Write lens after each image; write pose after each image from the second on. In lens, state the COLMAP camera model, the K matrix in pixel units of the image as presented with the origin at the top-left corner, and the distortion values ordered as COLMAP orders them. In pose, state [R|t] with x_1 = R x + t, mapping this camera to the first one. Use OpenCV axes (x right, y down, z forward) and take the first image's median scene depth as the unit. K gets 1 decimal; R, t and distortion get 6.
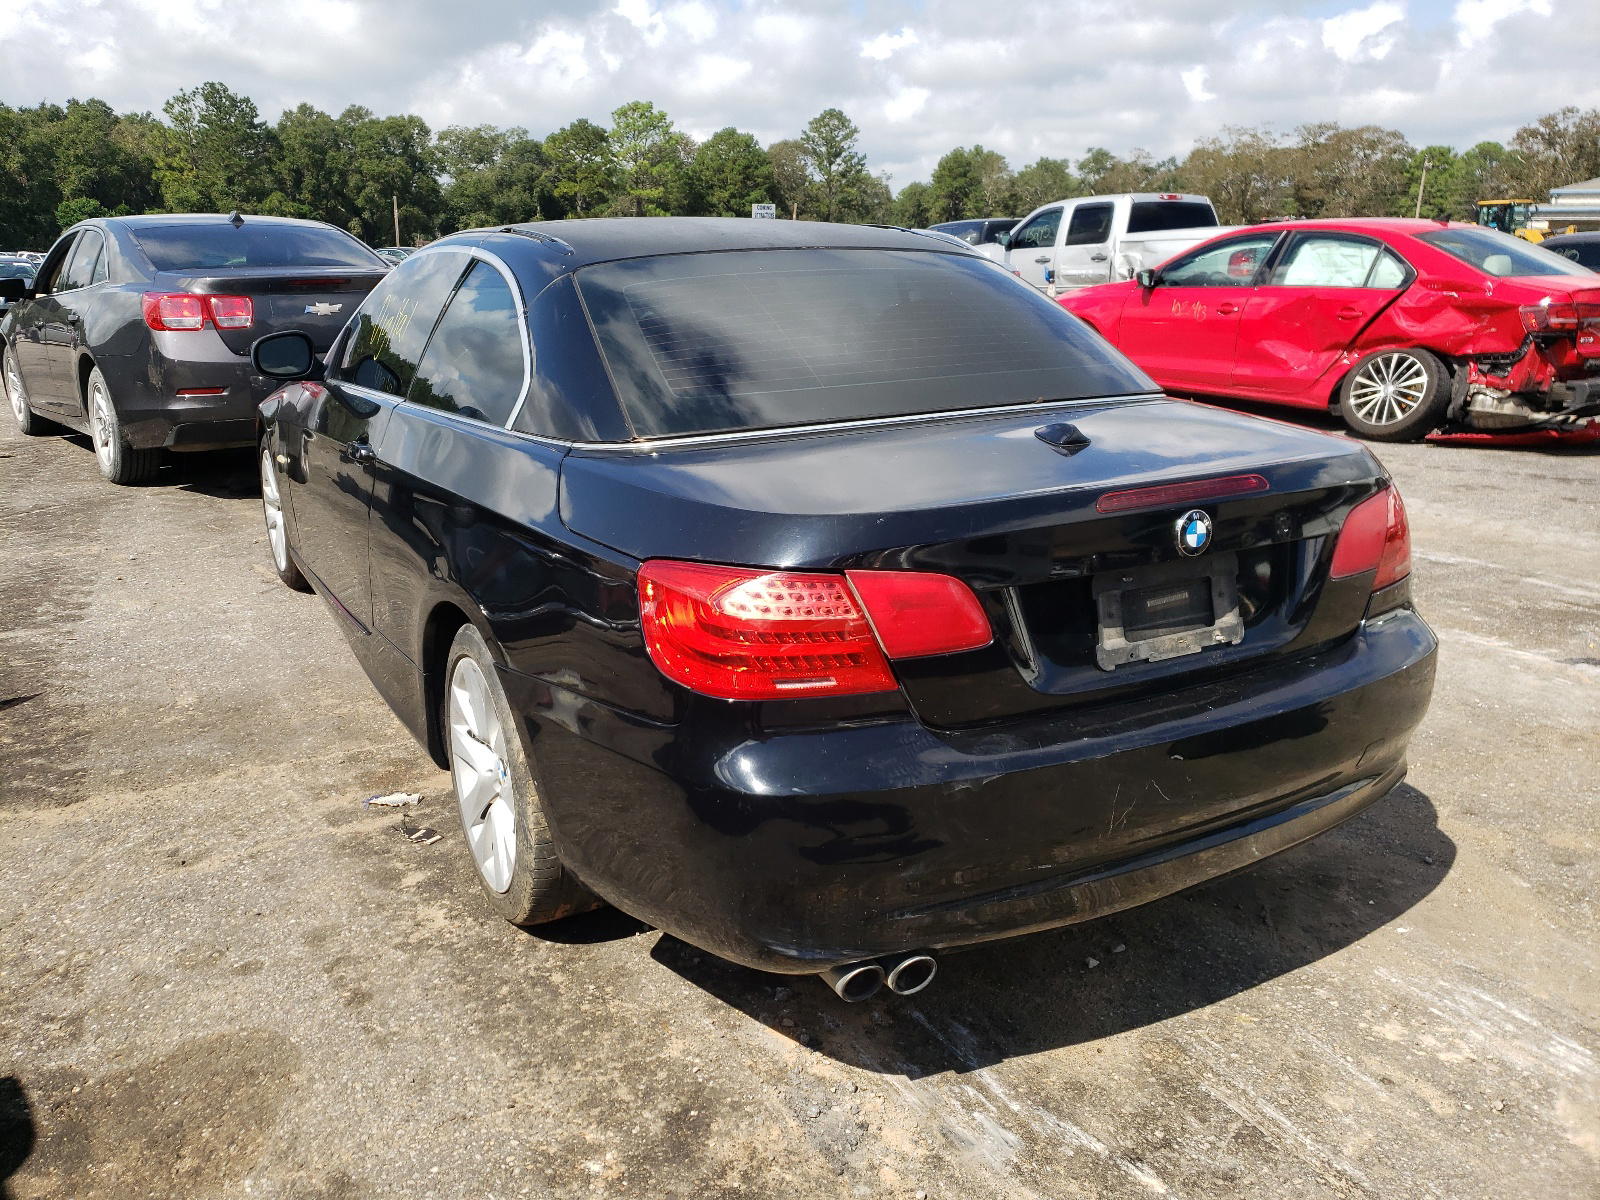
lens RADIAL K [[1219.7, 0, 799.0], [0, 1219.7, 600.1], [0, 0, 1]] dist [0.046785, -0.018999]
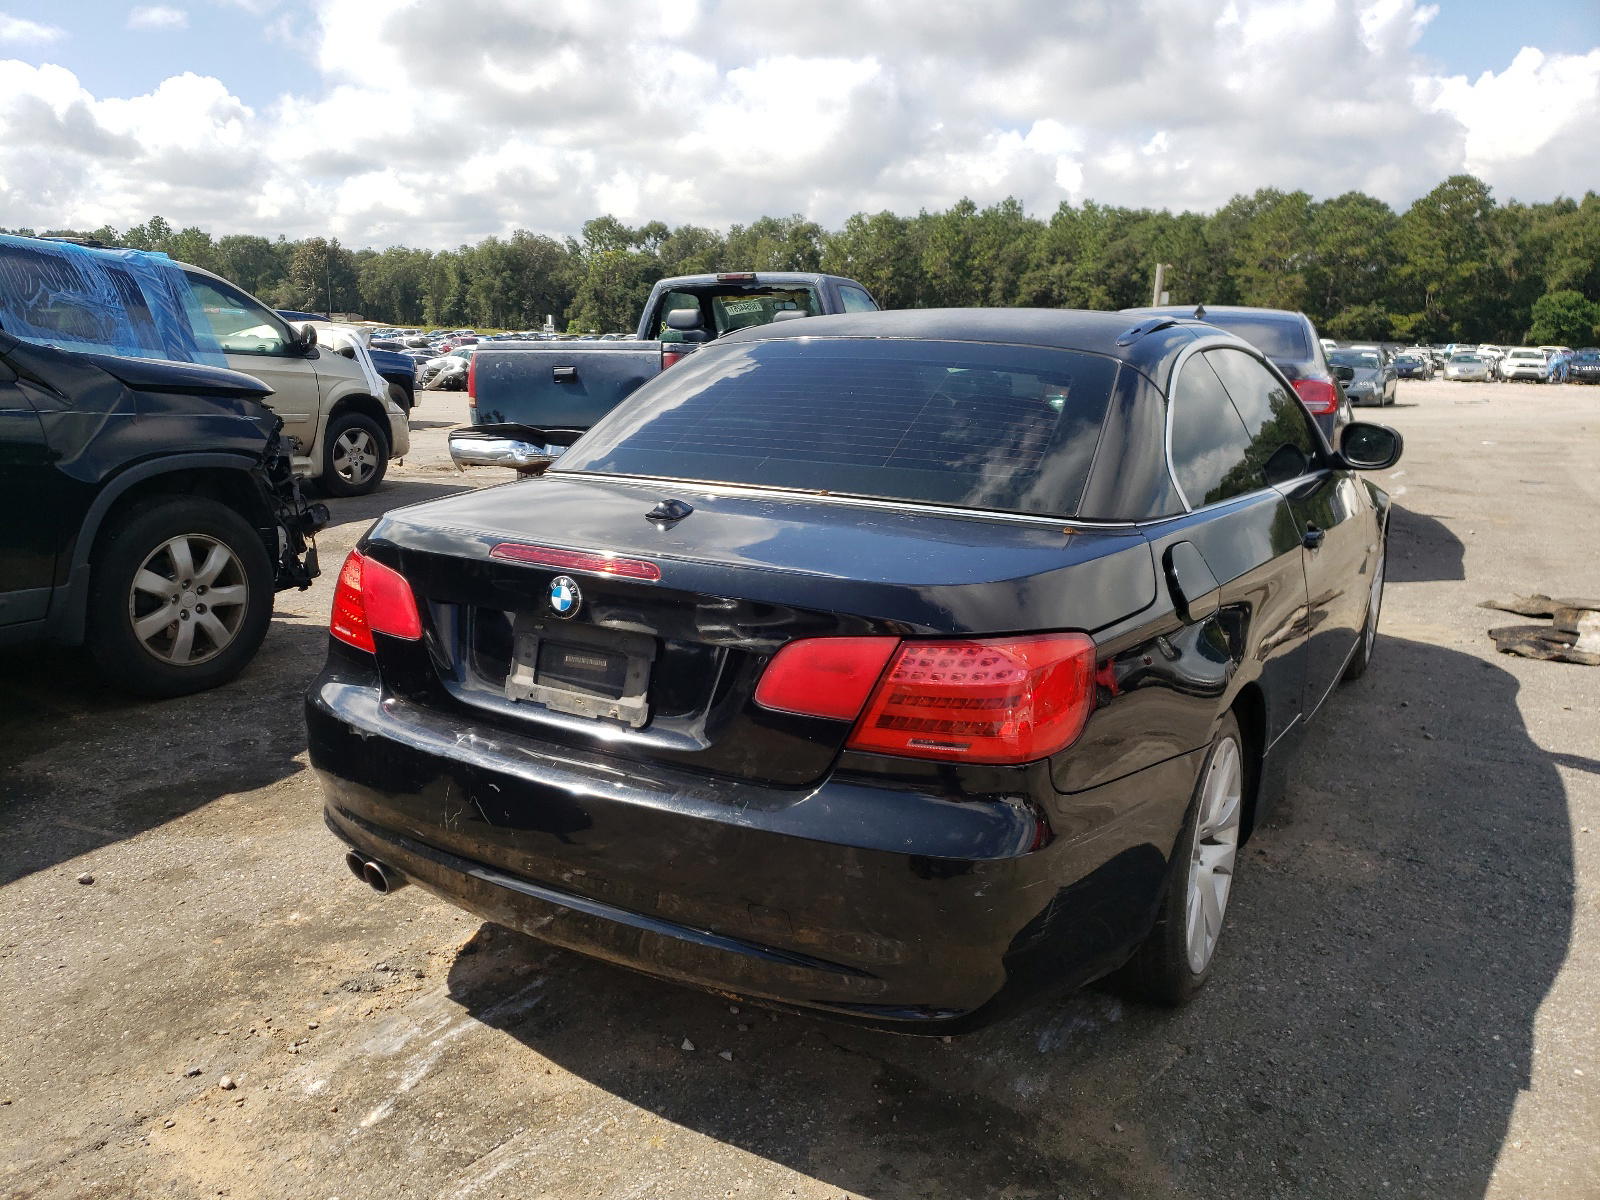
lens RADIAL K [[1298.1, 0, 798.7], [0, 1298.1, 599.8], [0, 0, 1]] dist [0.029330, -0.002716]
pose [[0.487643, 0.186502, -0.852890, 1.313367], [-0.256104, 0.964496, 0.064479, -0.168133], [0.834635, 0.186986, 0.518094, 0.548232]]
